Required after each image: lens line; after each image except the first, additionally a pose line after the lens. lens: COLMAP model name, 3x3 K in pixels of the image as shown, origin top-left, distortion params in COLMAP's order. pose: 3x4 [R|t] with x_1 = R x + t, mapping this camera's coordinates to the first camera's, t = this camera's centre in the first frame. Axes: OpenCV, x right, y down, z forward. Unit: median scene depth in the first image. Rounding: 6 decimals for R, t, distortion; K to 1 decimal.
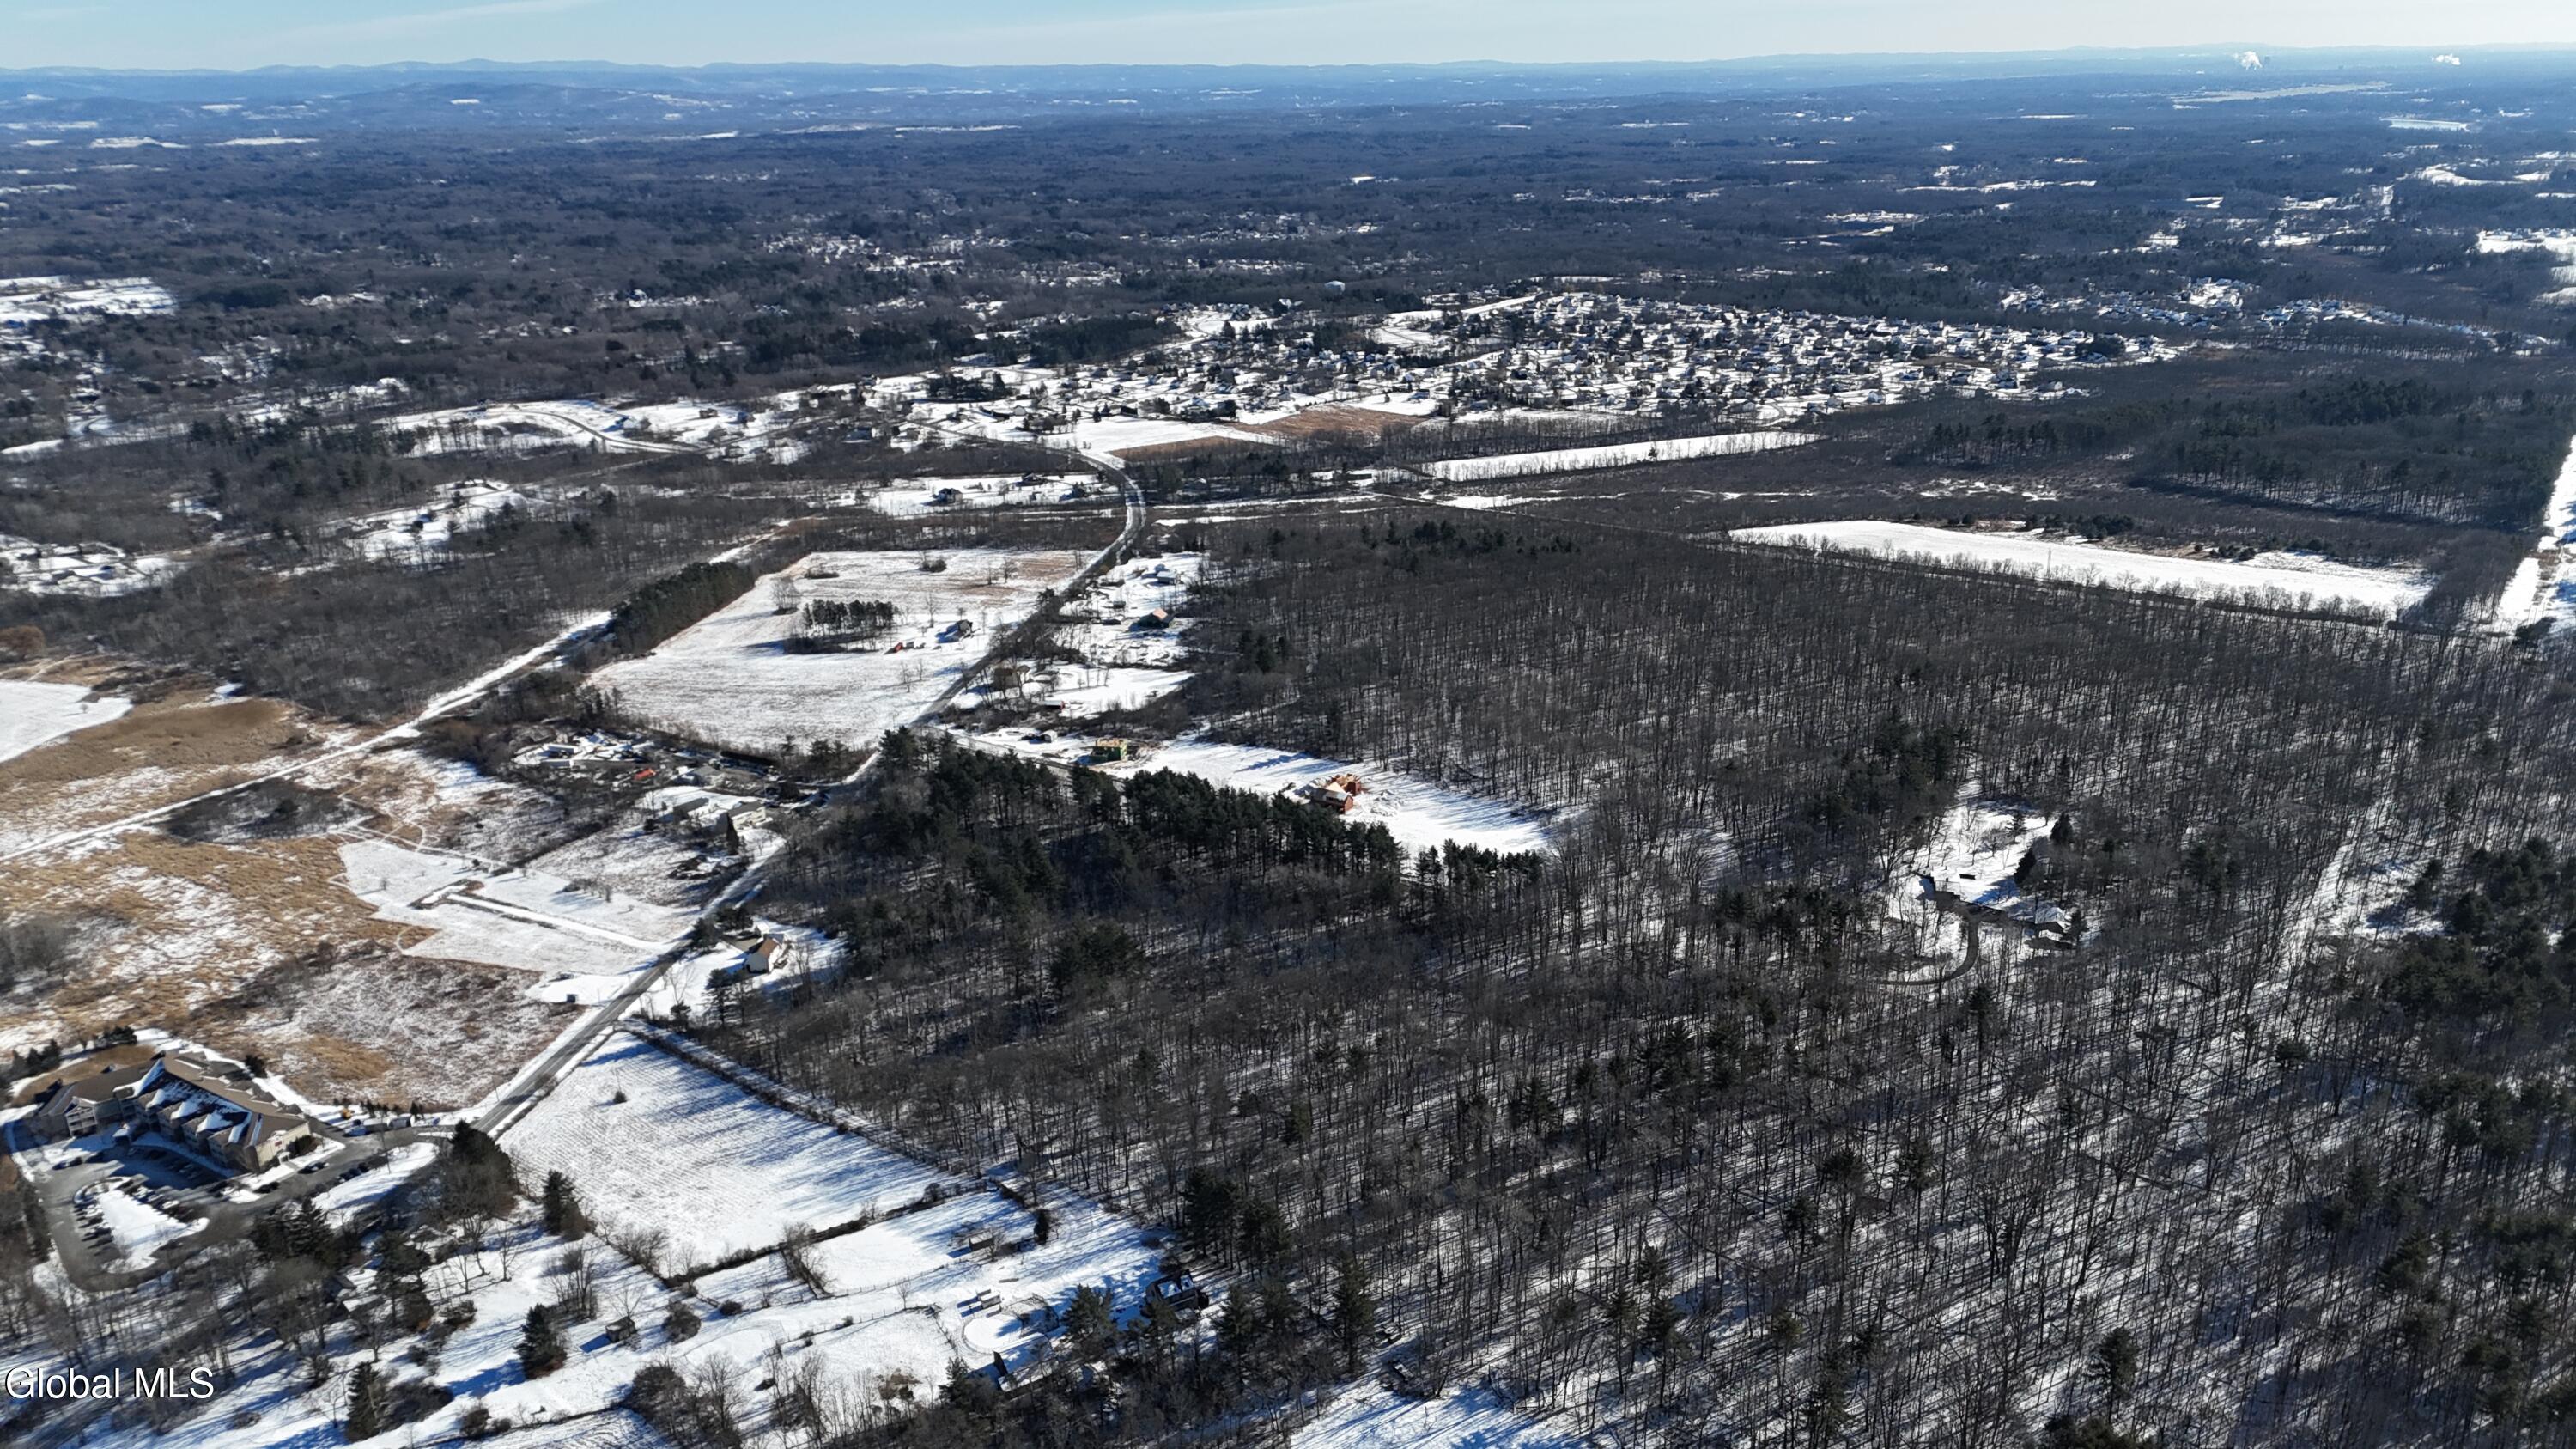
lens RADIAL K [[1875.3, 0, 1294.5], [0, 1875.3, 715.6], [0, 0, 1]] dist [0.079936, -0.064042]
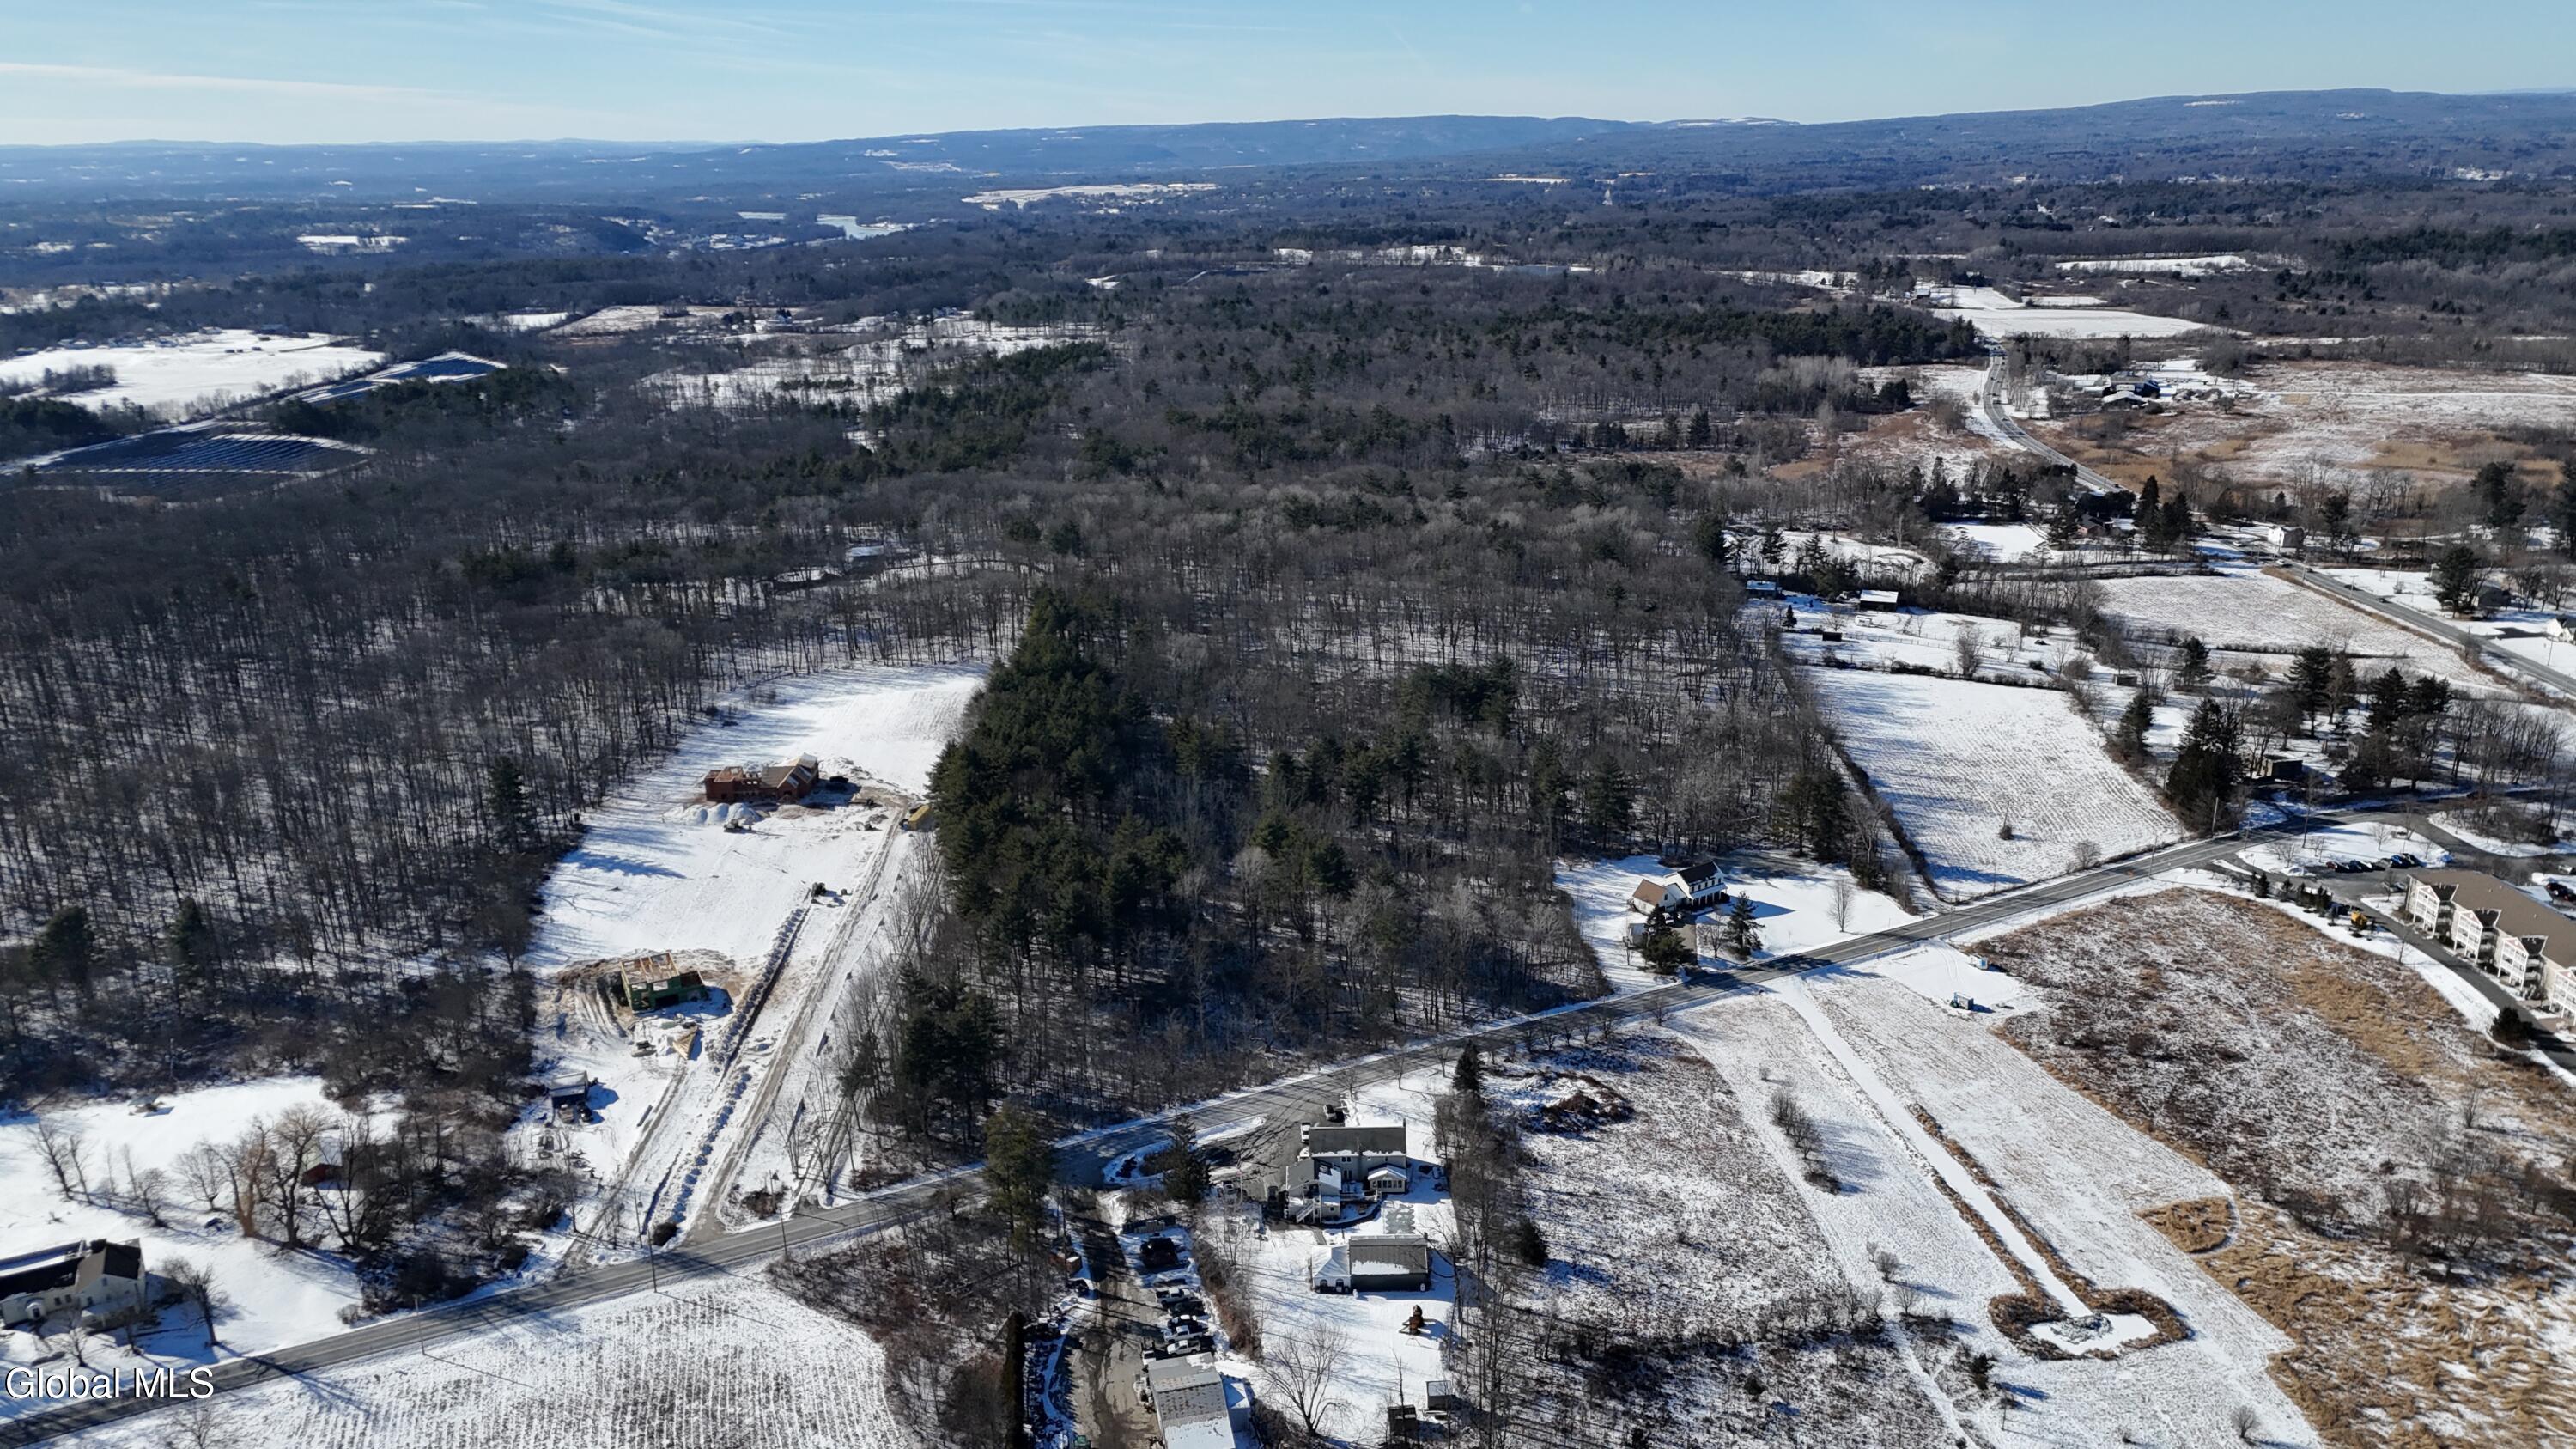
lens RADIAL K [[1875.3, 0, 1294.5], [0, 1875.3, 715.6], [0, 0, 1]] dist [0.079936, -0.064042]
pose [[-0.594931, -0.205444, 0.777078, -0.646760], [0.295911, 0.842900, 0.449396, -0.238139], [-0.747324, 0.497305, -0.440674, 1.273114]]
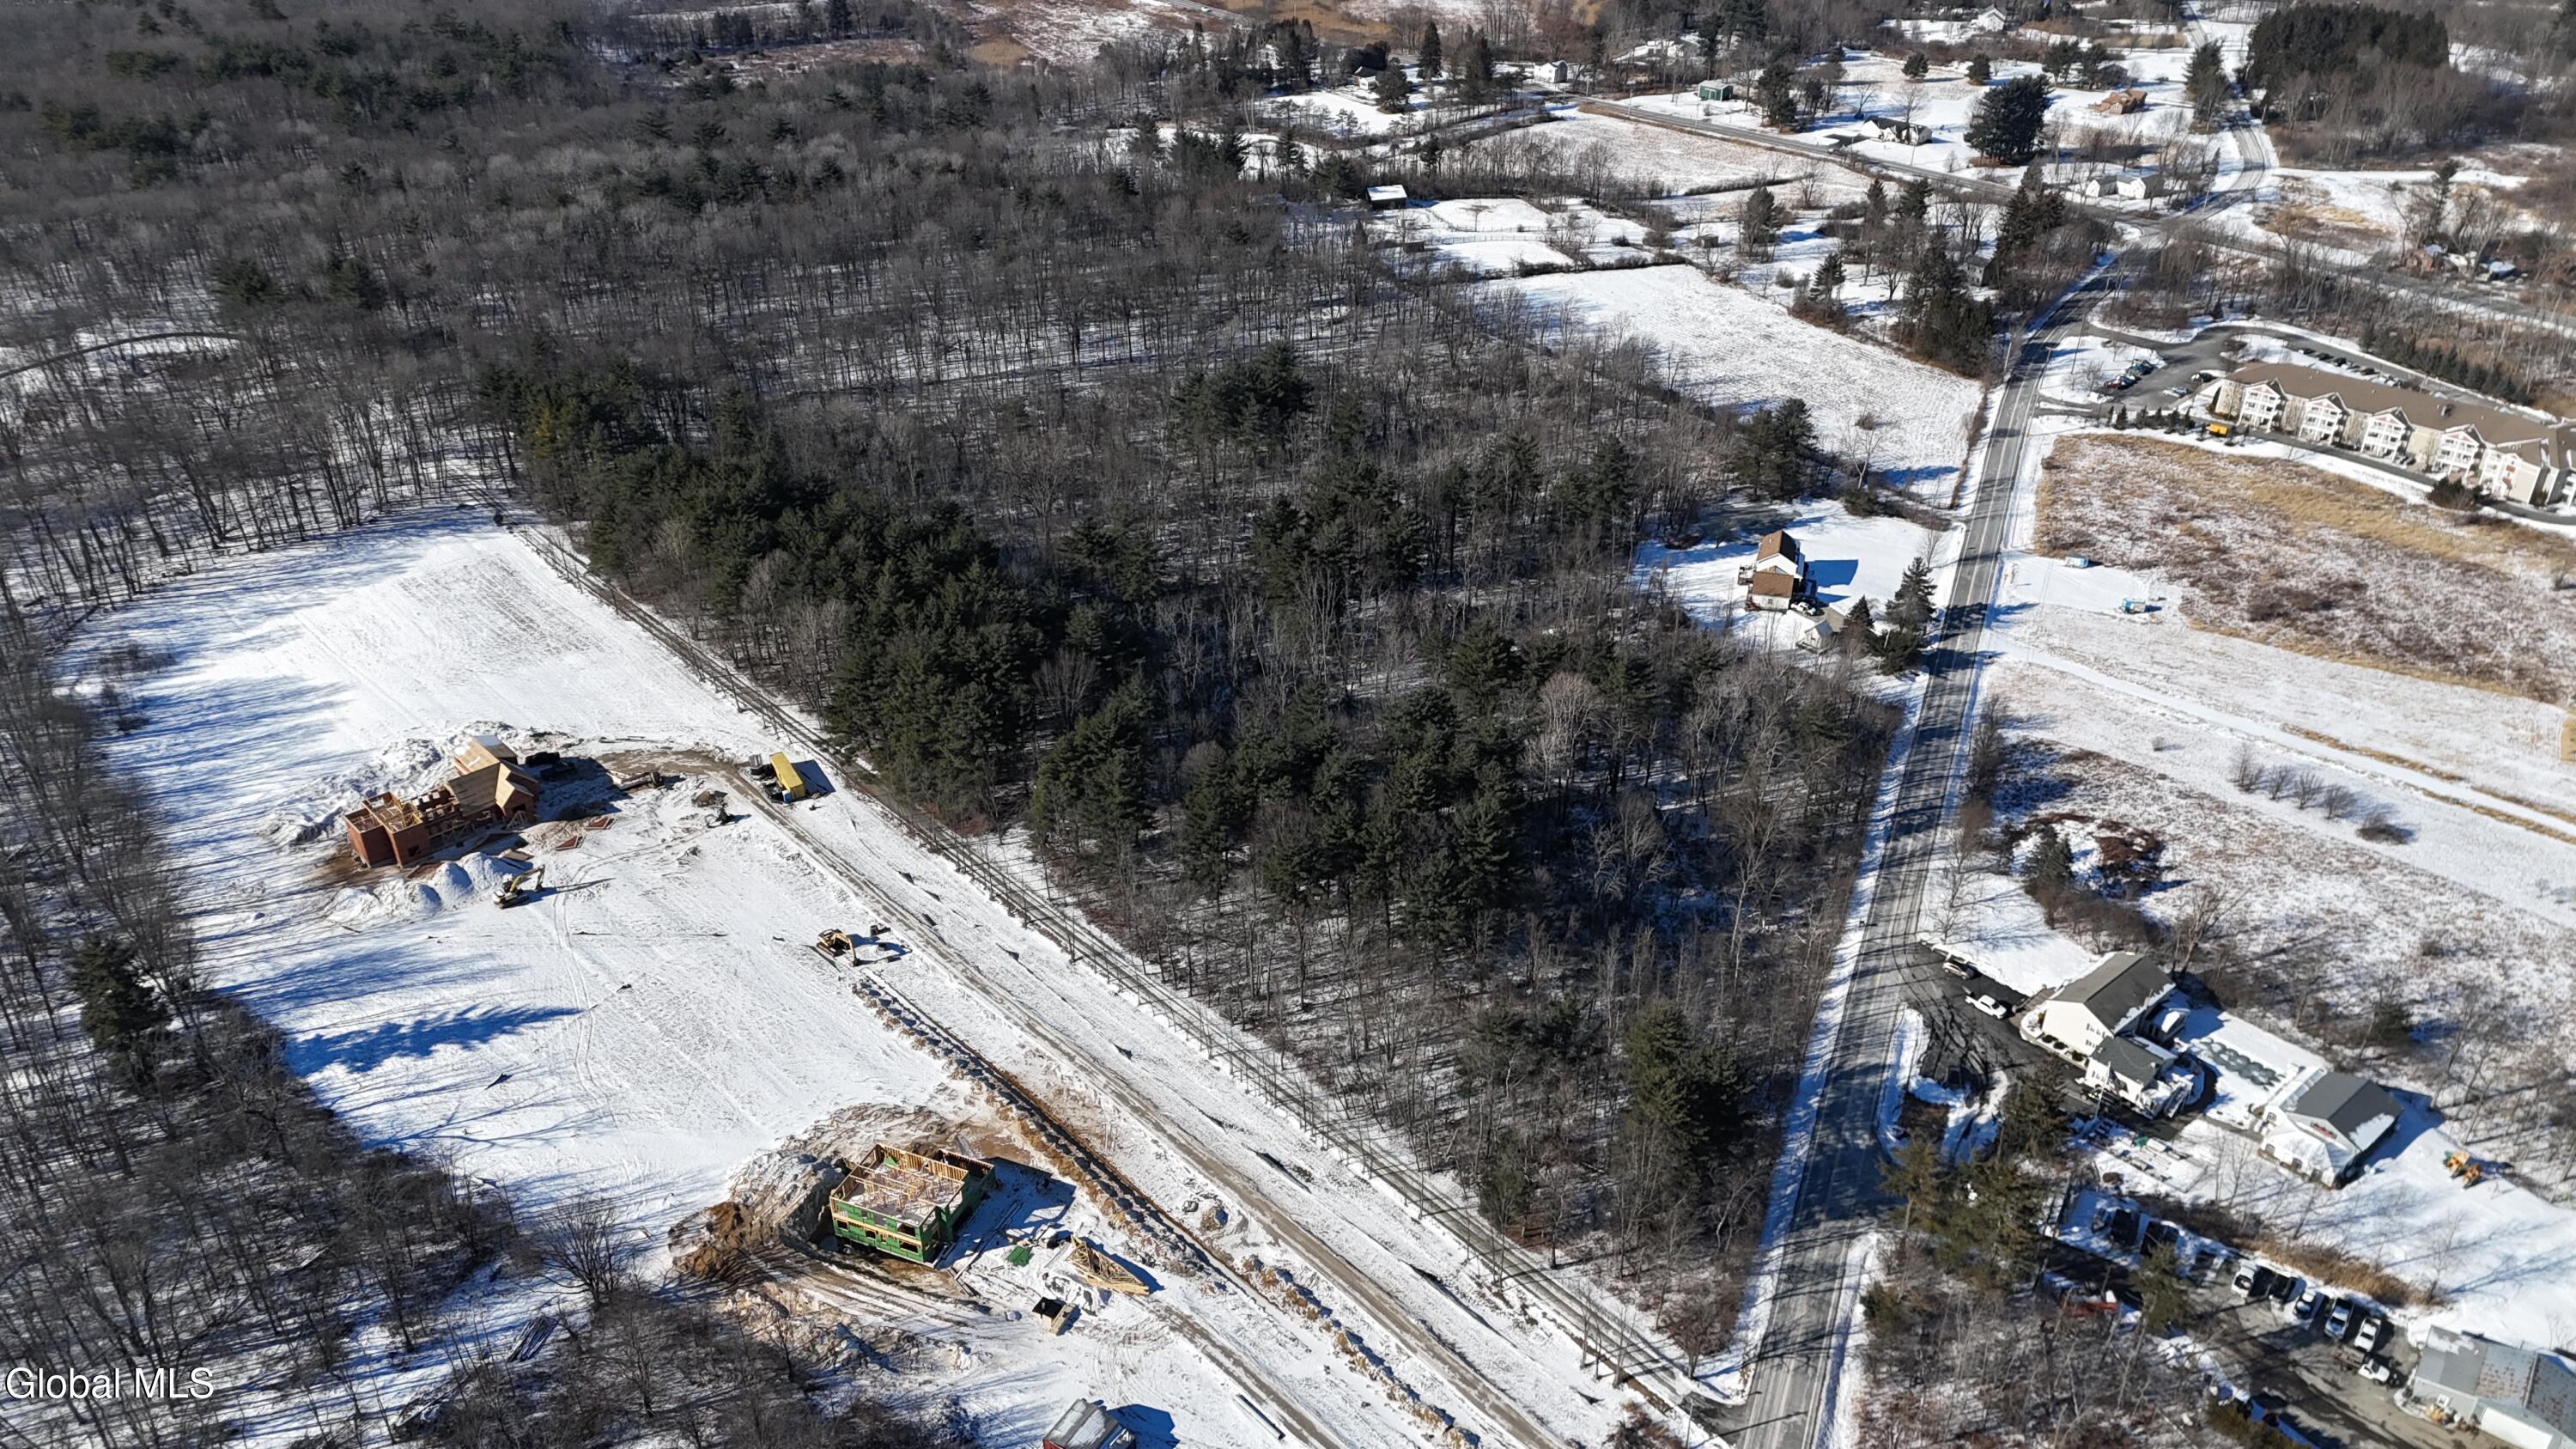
lens RADIAL K [[1875.3, 0, 1294.5], [0, 1875.3, 715.6], [0, 0, 1]] dist [0.079936, -0.064042]
pose [[-0.975547, -0.090903, 0.200109, -0.239448], [0.092570, 0.655833, 0.749209, -0.267621], [-0.199344, 0.749413, -0.631382, 1.335885]]
